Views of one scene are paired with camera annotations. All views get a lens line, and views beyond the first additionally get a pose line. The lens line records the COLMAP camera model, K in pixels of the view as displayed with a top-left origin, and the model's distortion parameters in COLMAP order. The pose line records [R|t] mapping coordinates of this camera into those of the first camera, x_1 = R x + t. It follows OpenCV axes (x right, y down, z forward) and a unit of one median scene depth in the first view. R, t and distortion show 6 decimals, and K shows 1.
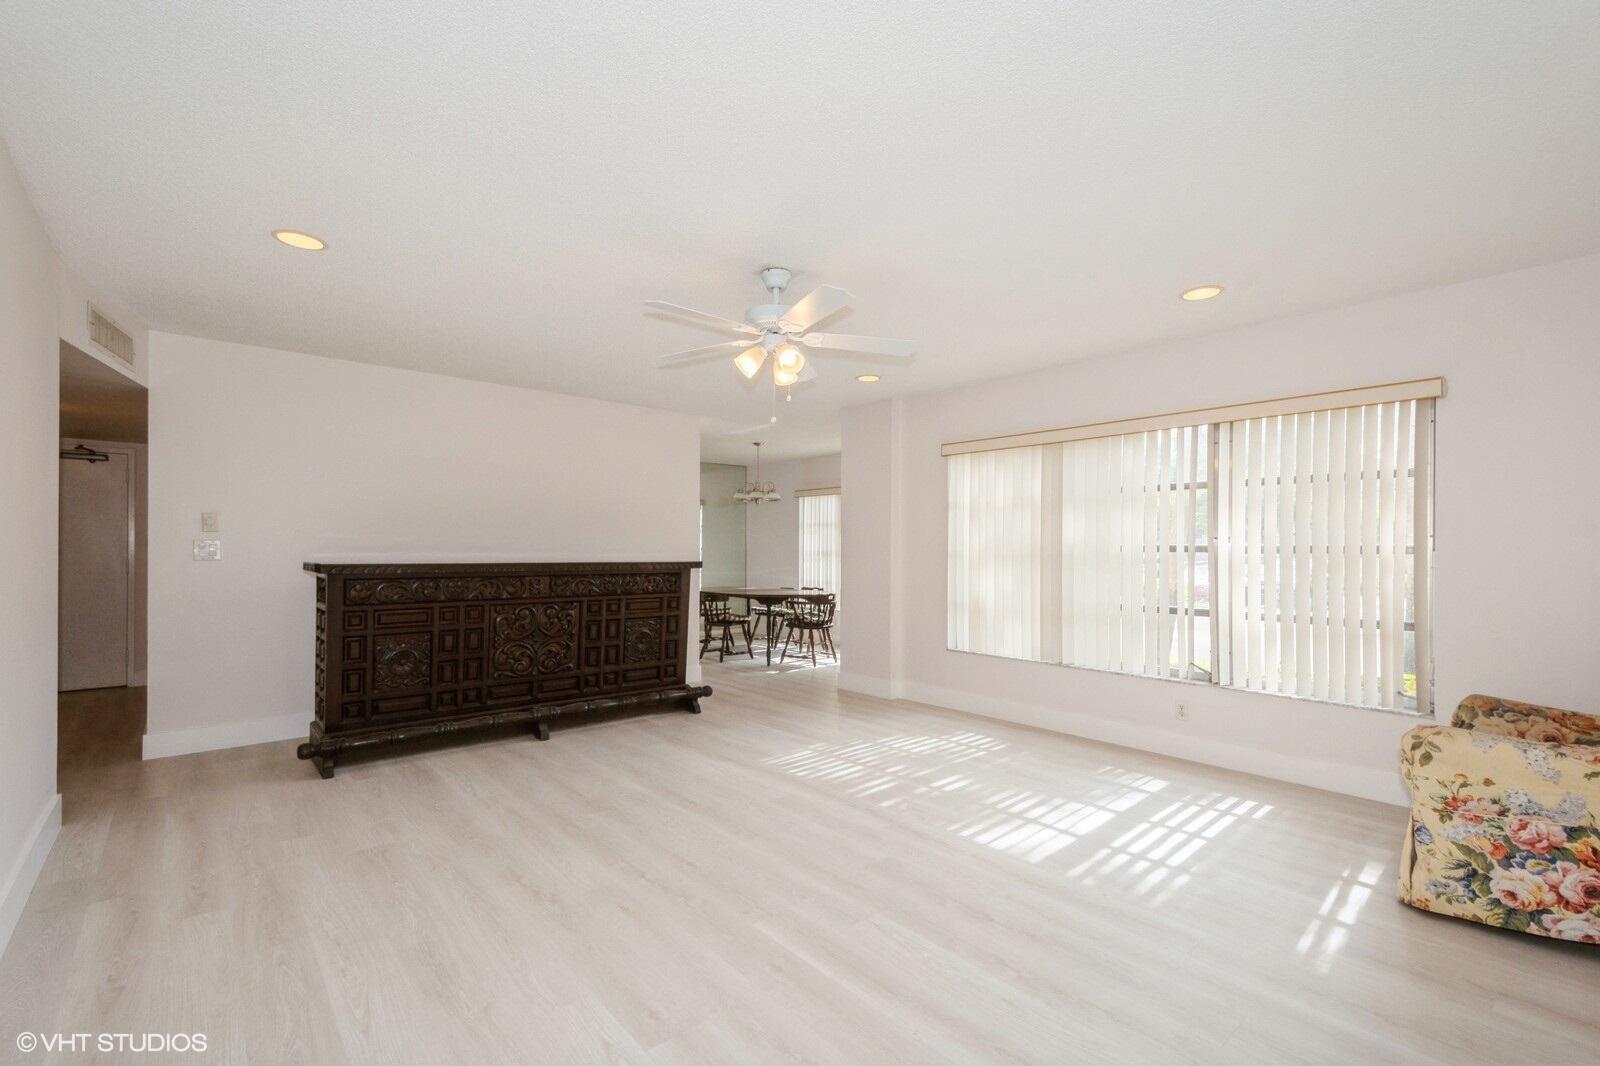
lens RADIAL K [[691.3, 0, 827.6], [0, 691.3, 551.8], [0, 0, 1]] dist [0.000406, -0.000069]
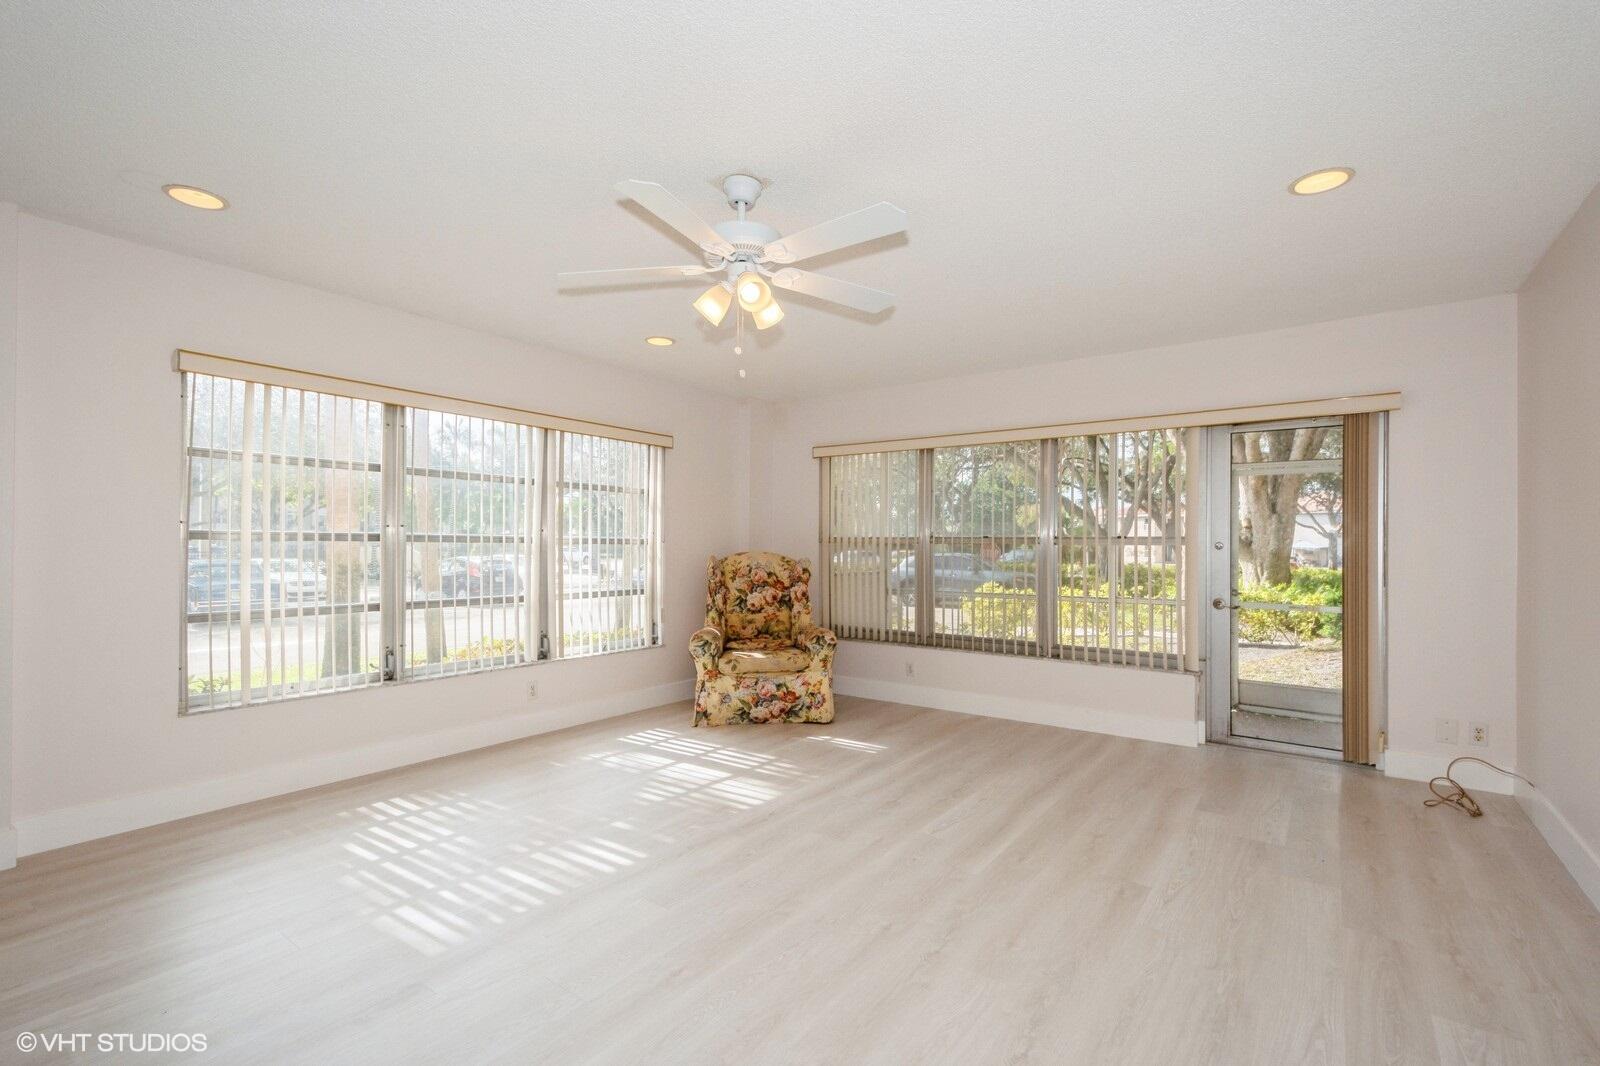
lens RADIAL K [[691.3, 0, 827.6], [0, 691.3, 551.8], [0, 0, 1]] dist [0.000406, -0.000069]
pose [[-0.201287, -0.009304, 0.979488, -0.755232], [-0.000451, 0.999956, 0.009406, 0.009899], [-0.979532, 0.001452, -0.201282, 0.969000]]
